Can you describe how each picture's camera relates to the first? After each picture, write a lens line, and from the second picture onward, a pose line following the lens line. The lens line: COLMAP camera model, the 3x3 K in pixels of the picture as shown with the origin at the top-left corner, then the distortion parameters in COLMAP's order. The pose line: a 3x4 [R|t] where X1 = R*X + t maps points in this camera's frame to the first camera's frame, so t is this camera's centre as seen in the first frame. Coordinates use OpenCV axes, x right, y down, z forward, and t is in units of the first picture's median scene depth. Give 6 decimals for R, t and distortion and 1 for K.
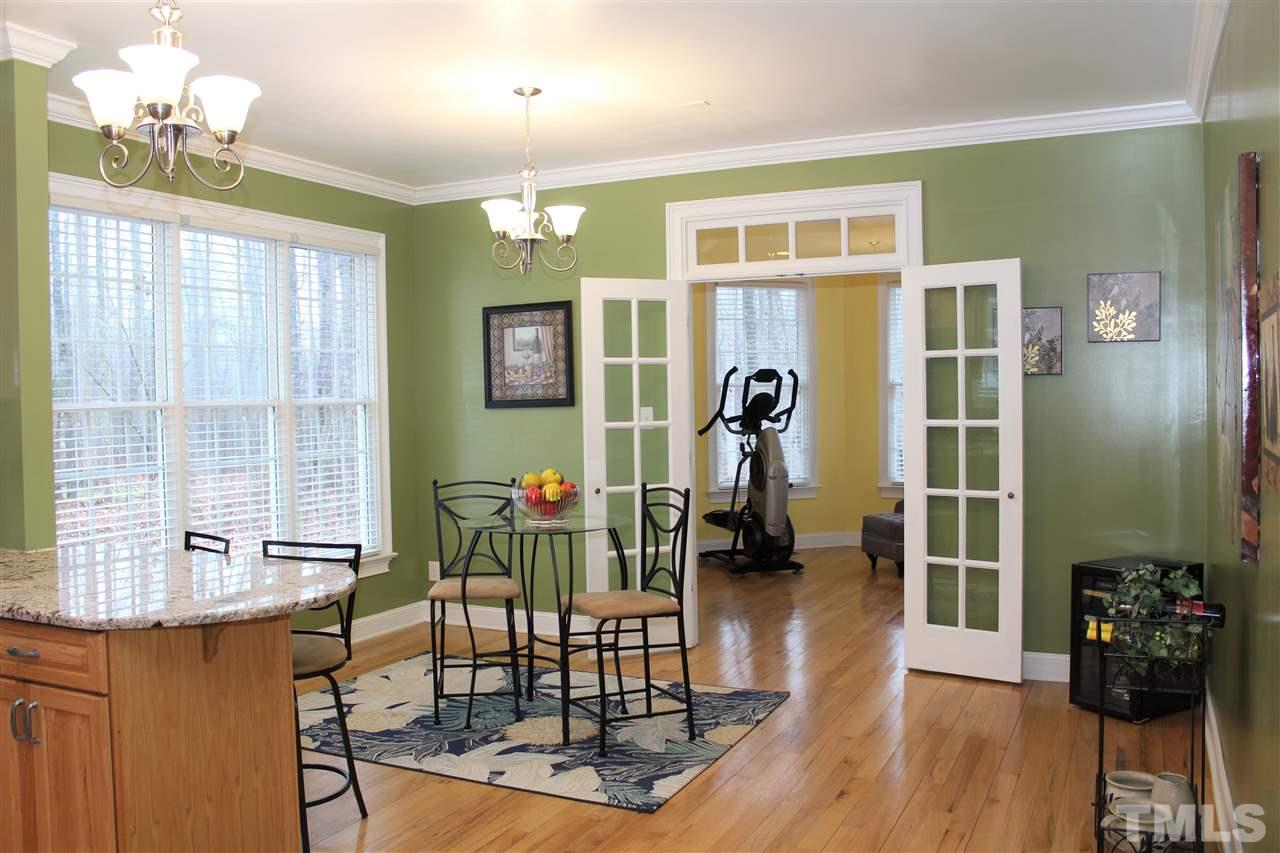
lens RADIAL K [[1107.6, 0, 640.7], [0, 1107.6, 429.1], [0, 0, 1]] dist [-0.160145, 0.144020]
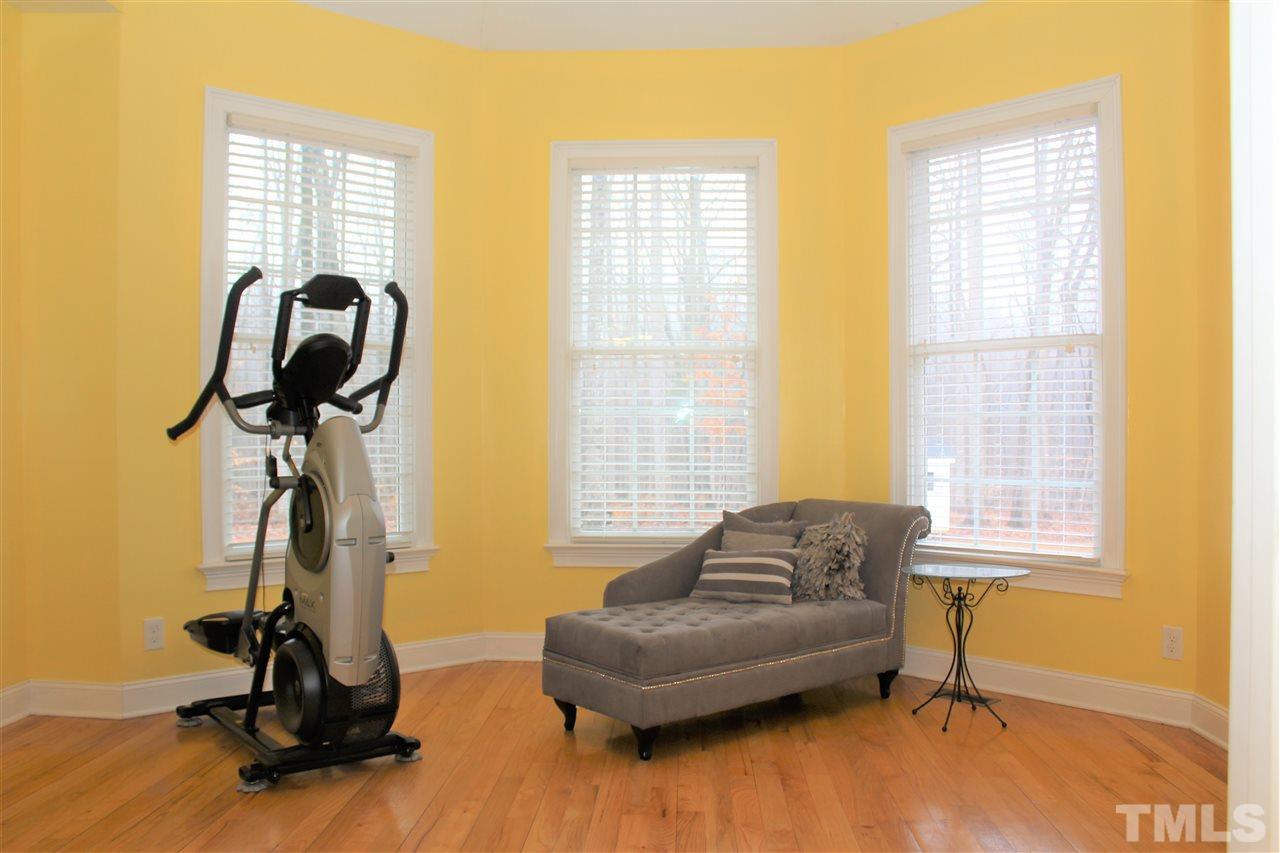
lens RADIAL K [[1107.6, 0, 640.1], [0, 1107.6, 430.2], [0, 0, 1]] dist [-0.160145, 0.144020]
pose [[0.920582, 0.012630, 0.390345, 0.059286], [-0.002421, 0.999642, -0.026634, 0.013406], [-0.390541, 0.023573, 0.920283, 0.567817]]
